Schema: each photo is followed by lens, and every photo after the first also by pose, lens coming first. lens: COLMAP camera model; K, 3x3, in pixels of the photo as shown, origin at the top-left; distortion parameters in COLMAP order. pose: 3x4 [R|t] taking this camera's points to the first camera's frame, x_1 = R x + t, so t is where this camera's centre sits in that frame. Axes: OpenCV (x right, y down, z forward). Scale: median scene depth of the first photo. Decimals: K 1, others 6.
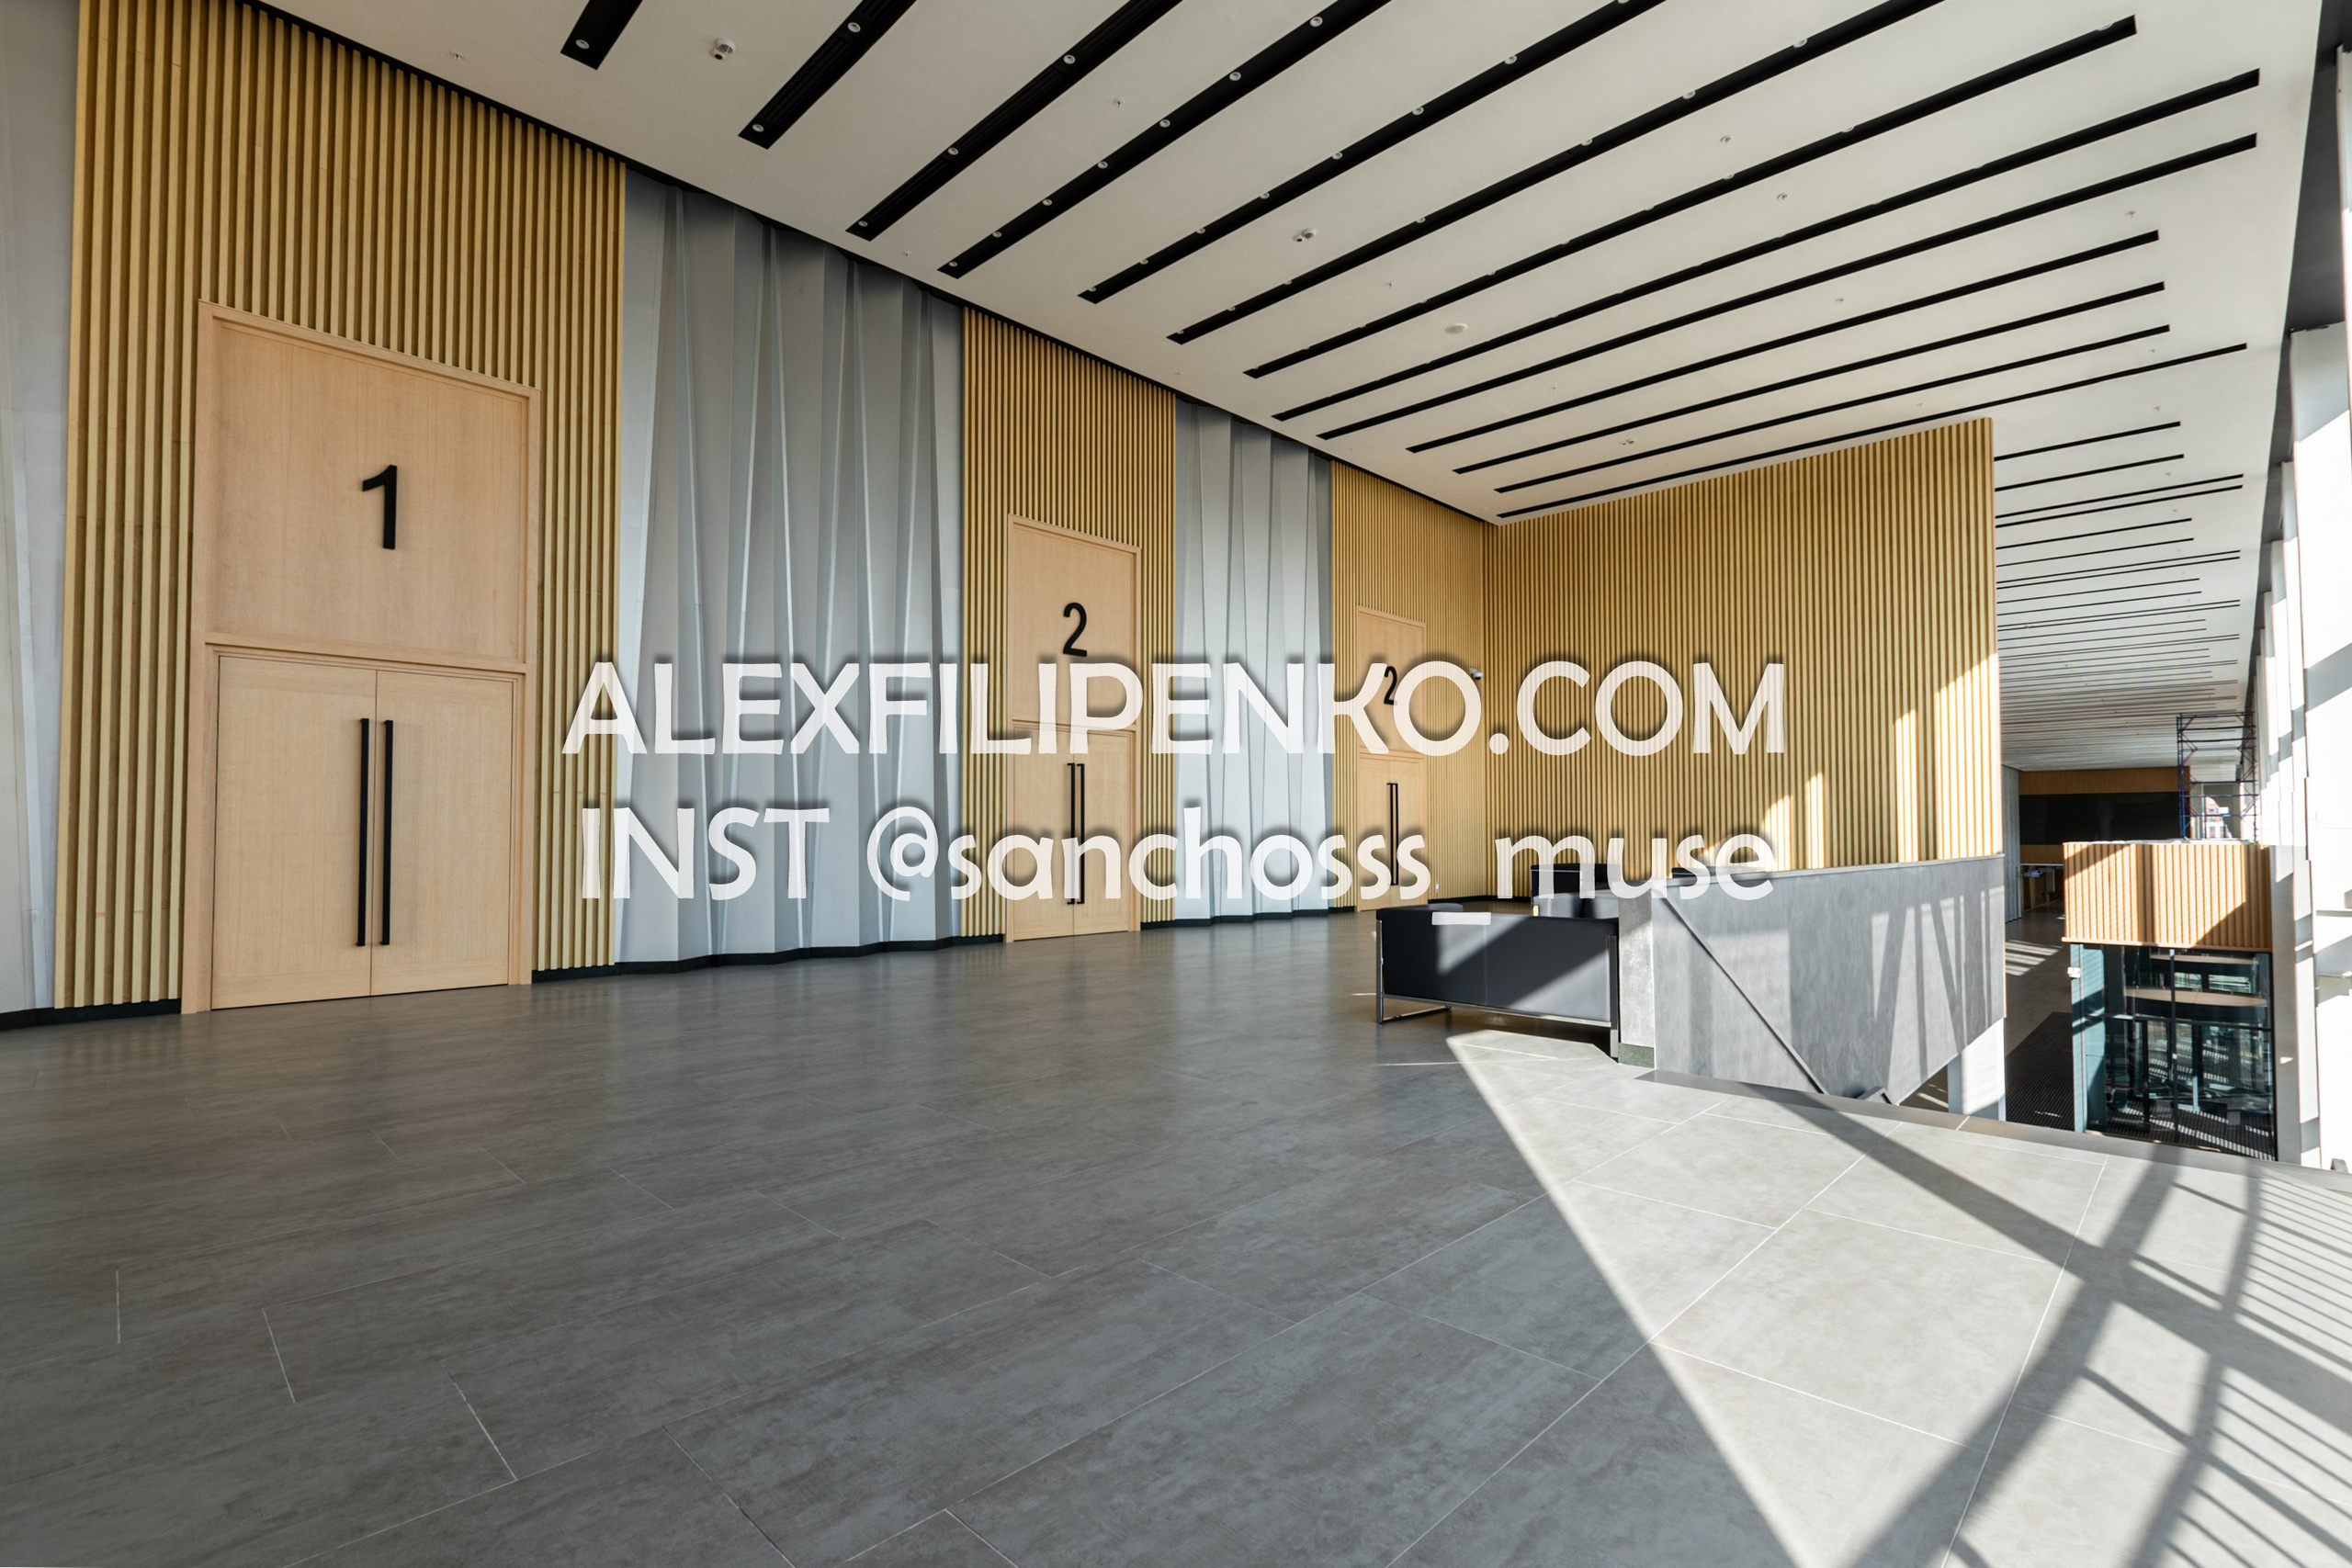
lens RADIAL K [[1036.4, 0, 1169.8], [0, 1036.4, 828.7], [0, 0, 1]] dist [0.010849, -0.001463]
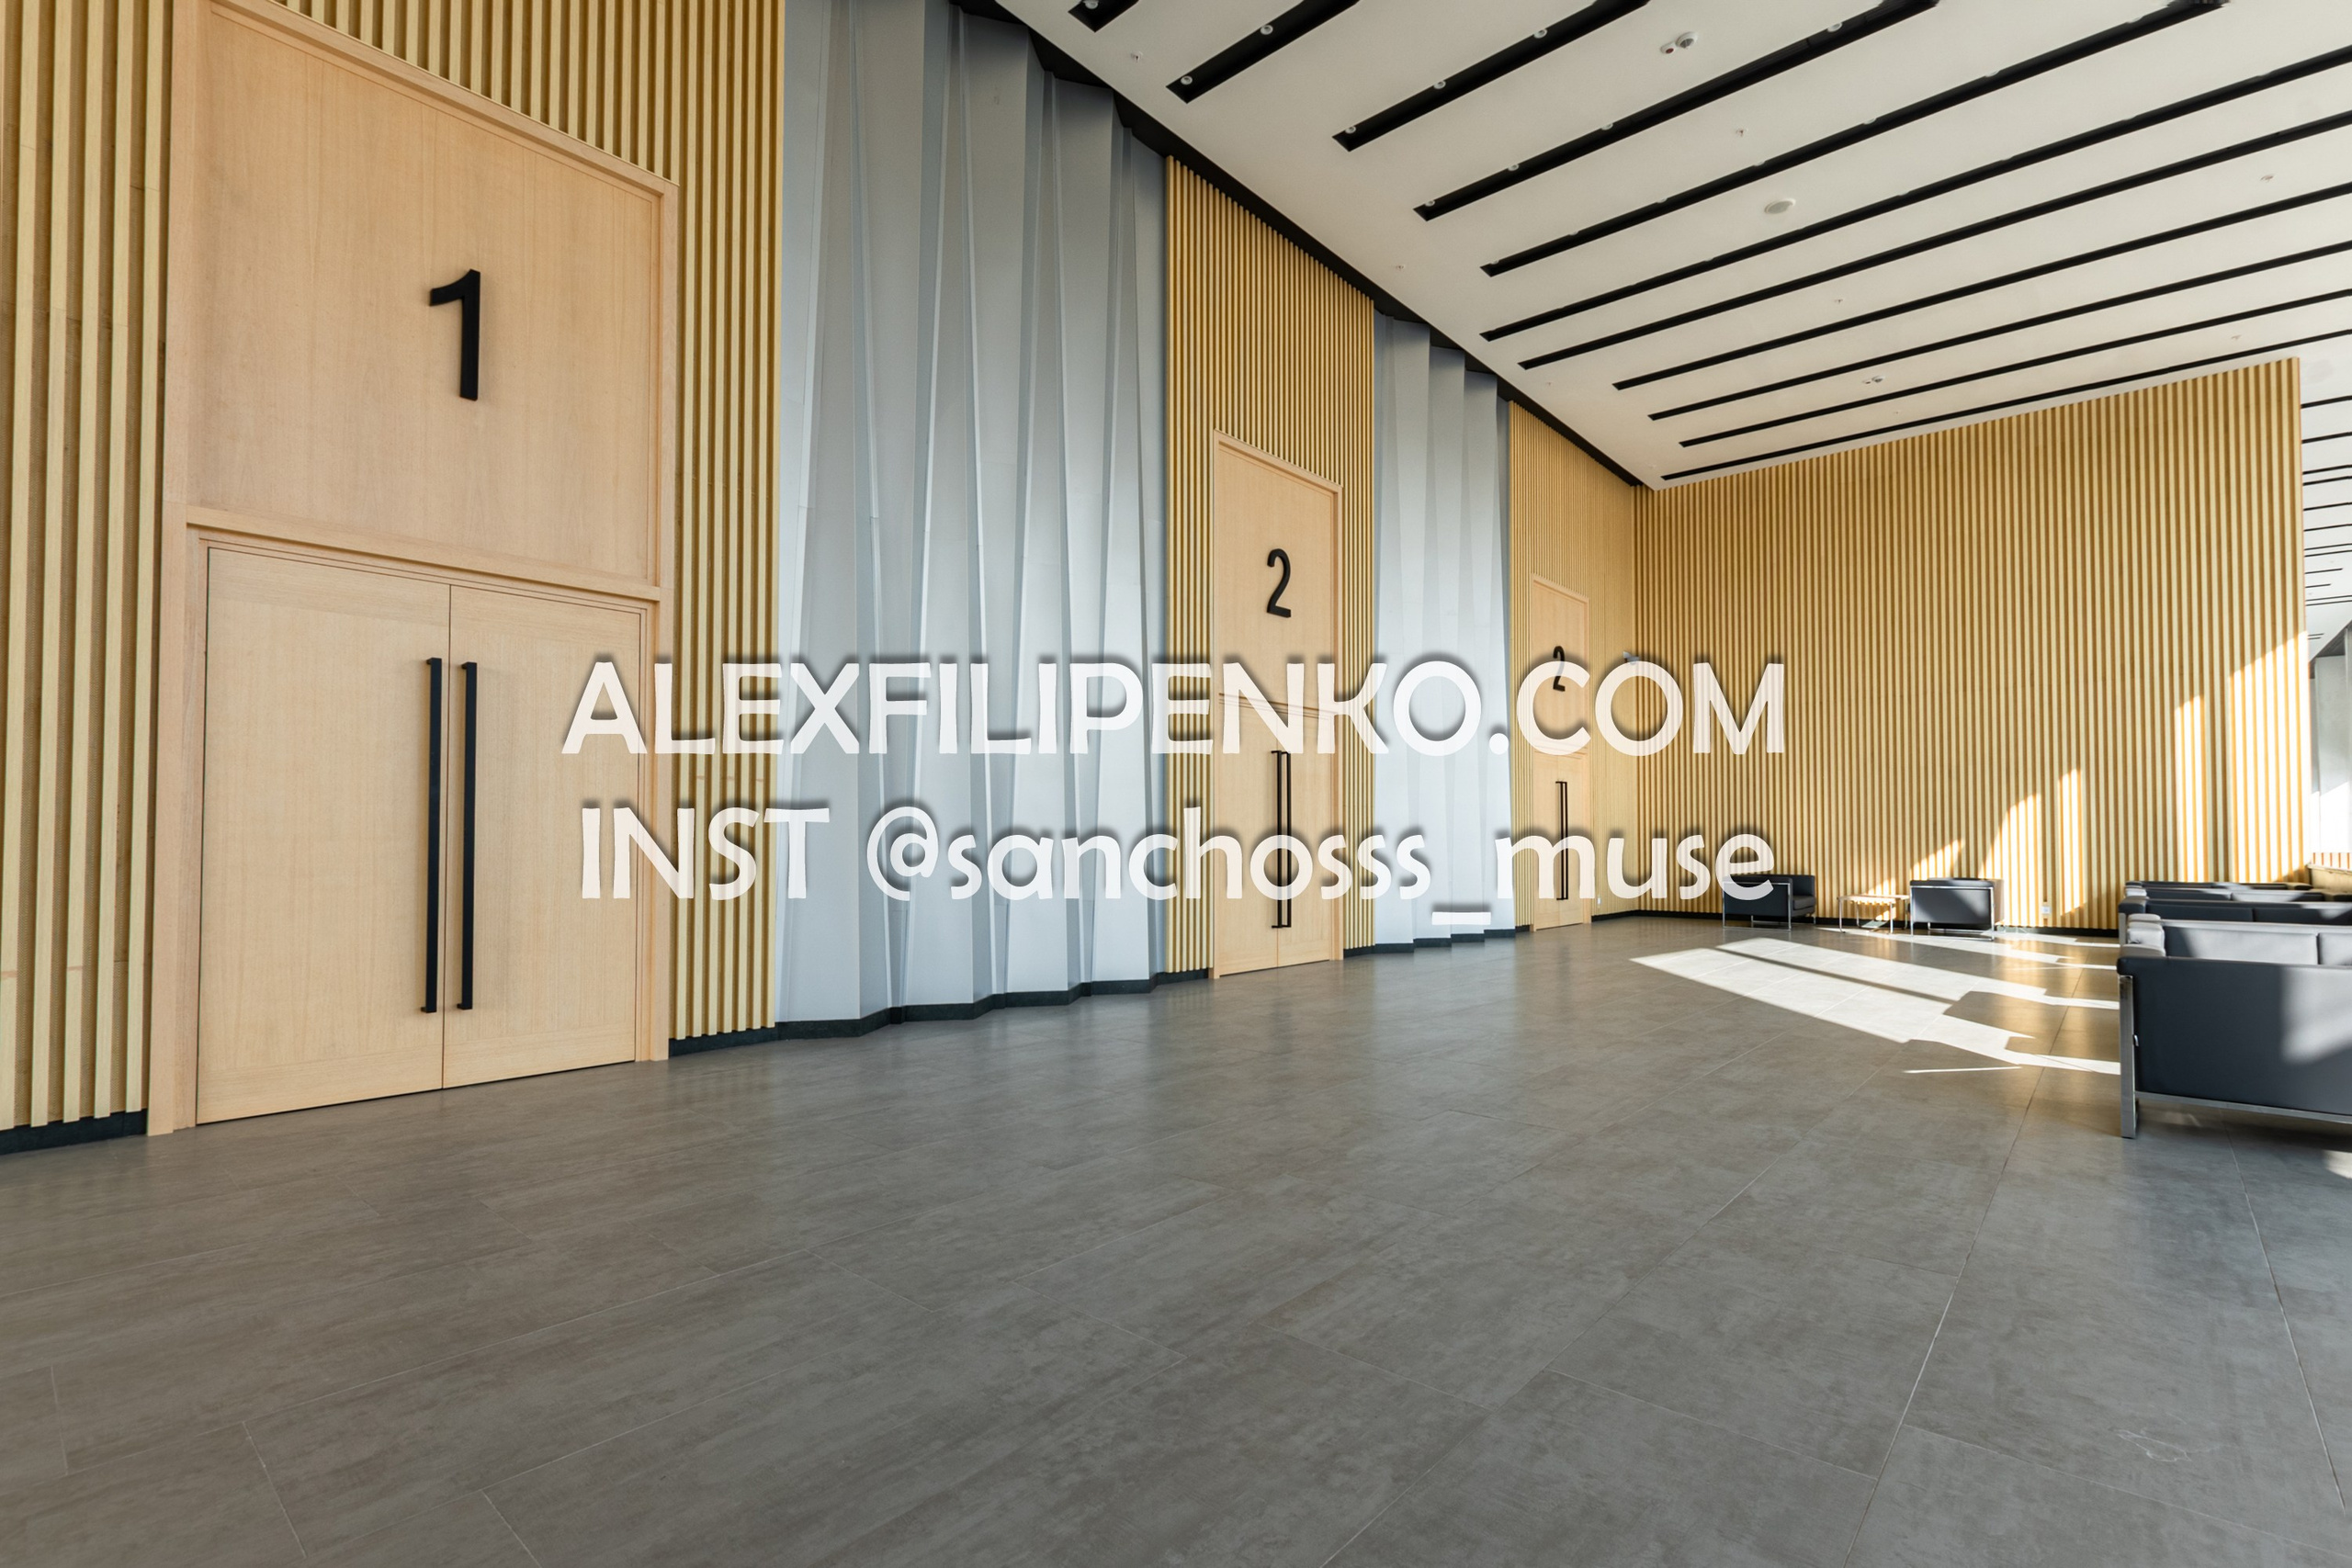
lens RADIAL K [[1036.4, 0, 1157.0], [0, 1036.4, 836.5], [0, 0, 1]] dist [0.010849, -0.001463]
pose [[0.998671, 0.001029, 0.051523, -0.273878], [-0.001054, 0.999999, 0.000449, 0.002892], [-0.051523, -0.000503, 0.998672, 0.254721]]
